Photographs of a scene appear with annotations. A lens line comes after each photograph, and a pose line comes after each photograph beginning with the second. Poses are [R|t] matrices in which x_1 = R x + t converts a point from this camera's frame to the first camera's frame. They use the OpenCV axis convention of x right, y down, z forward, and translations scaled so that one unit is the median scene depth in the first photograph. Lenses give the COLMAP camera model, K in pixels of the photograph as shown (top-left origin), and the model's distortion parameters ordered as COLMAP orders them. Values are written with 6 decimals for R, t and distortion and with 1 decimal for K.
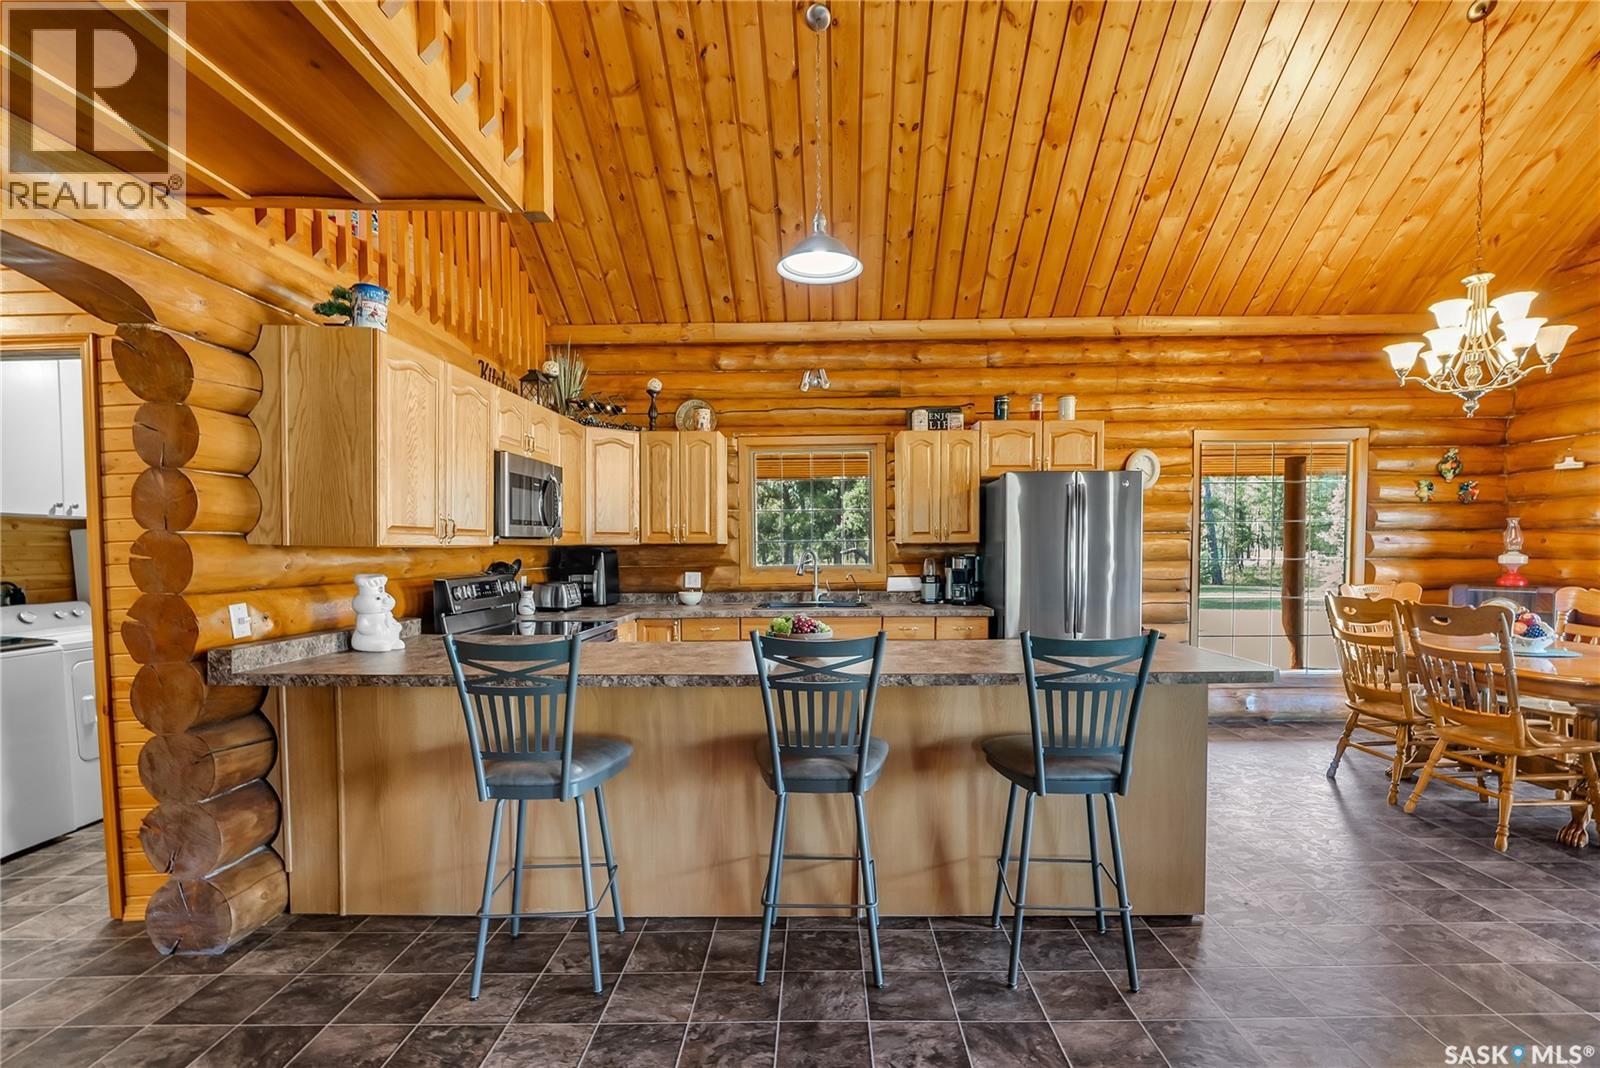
lens RADIAL K [[749.6, 0, 832.8], [0, 749.6, 576.1], [0, 0, 1]] dist [-0.005239, 0.003663]
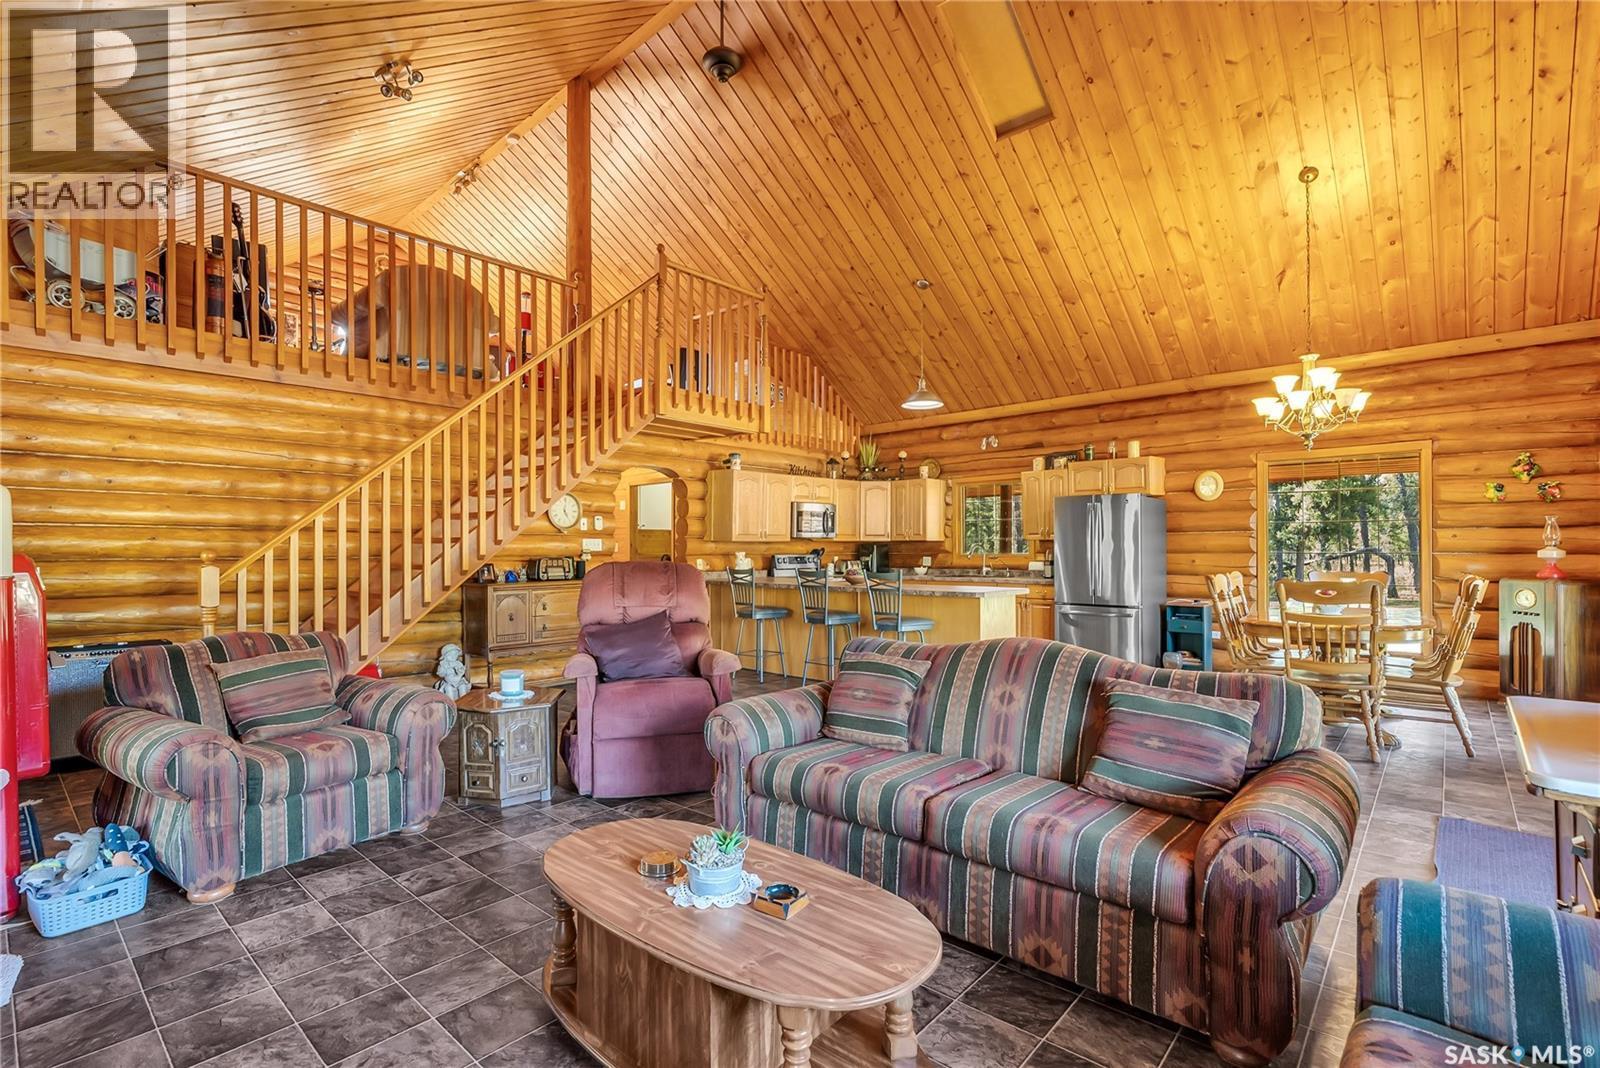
lens RADIAL K [[749.6, 0, 790.8], [0, 749.6, 544.1], [0, 0, 1]] dist [-0.005239, 0.003663]
pose [[0.742500, 0.001552, -0.669845, 0.792372], [-0.029614, 0.999096, -0.030511, 0.029344], [0.669192, 0.042491, 0.741874, -0.539705]]
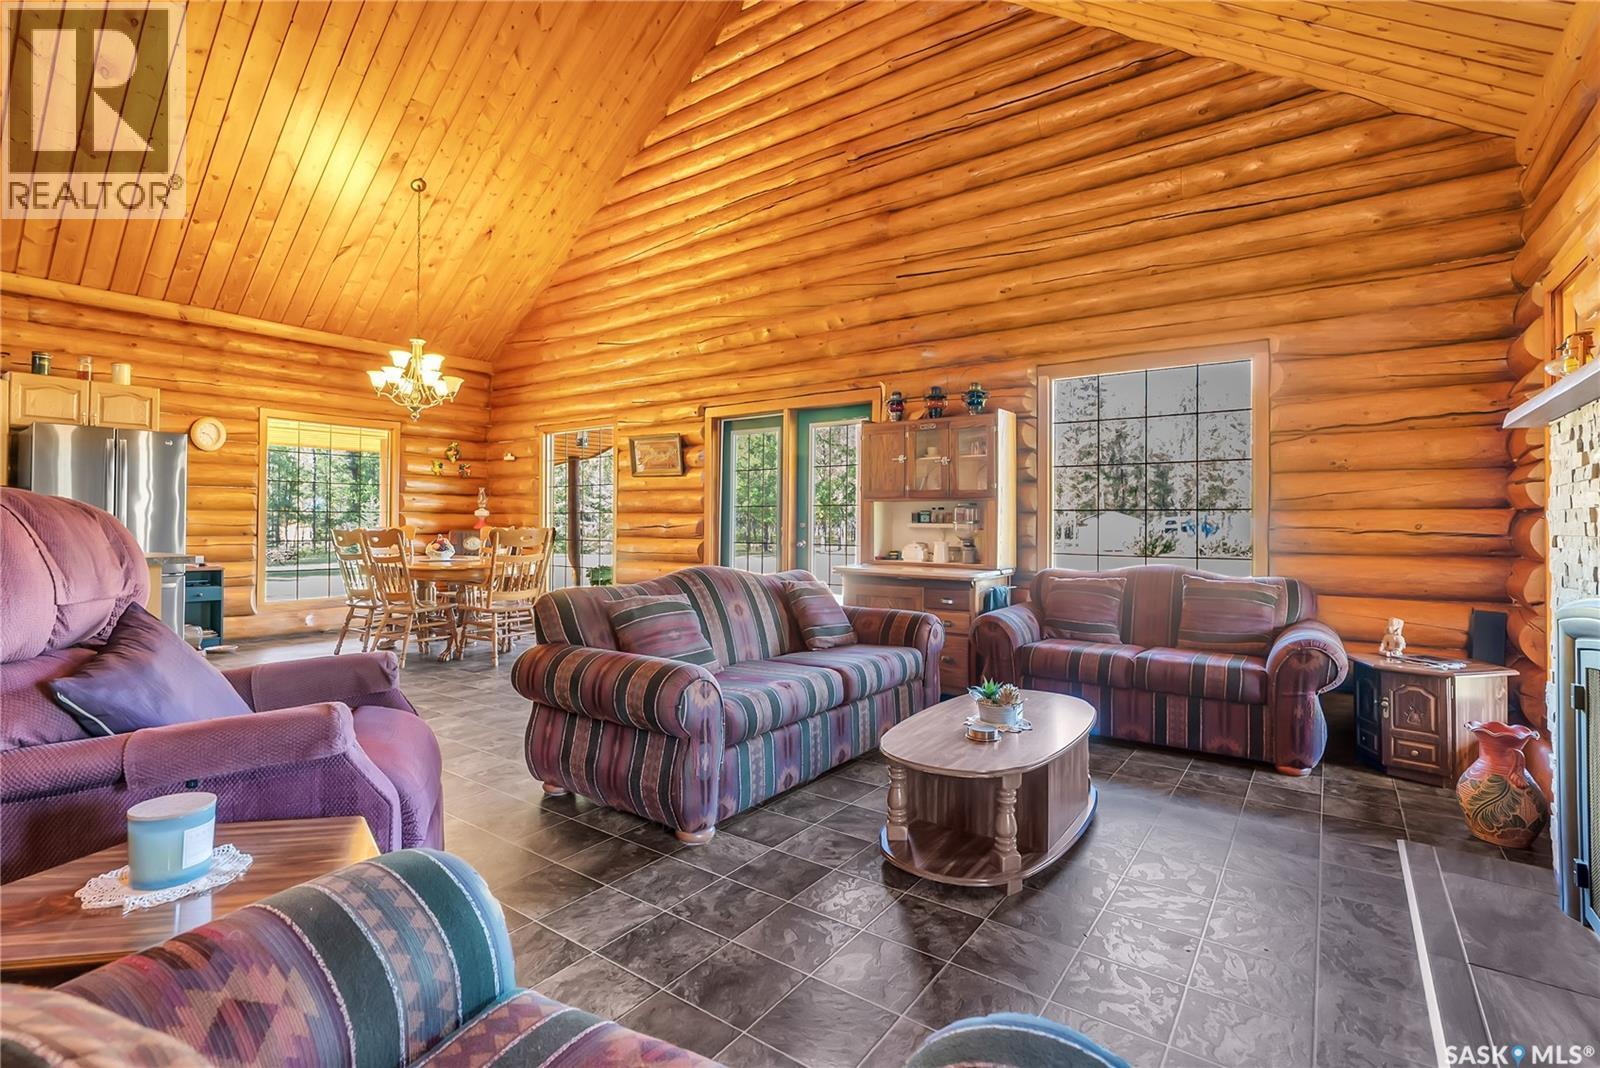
lens RADIAL K [[749.6, 0, 792.3], [0, 749.6, 515.5], [0, 0, 1]] dist [-0.005239, 0.003663]
pose [[0.602336, 0.019810, 0.797997, 0.020974], [0.021030, 0.998951, -0.040673, 0.060098], [-0.797966, 0.041281, 0.601287, -0.492667]]
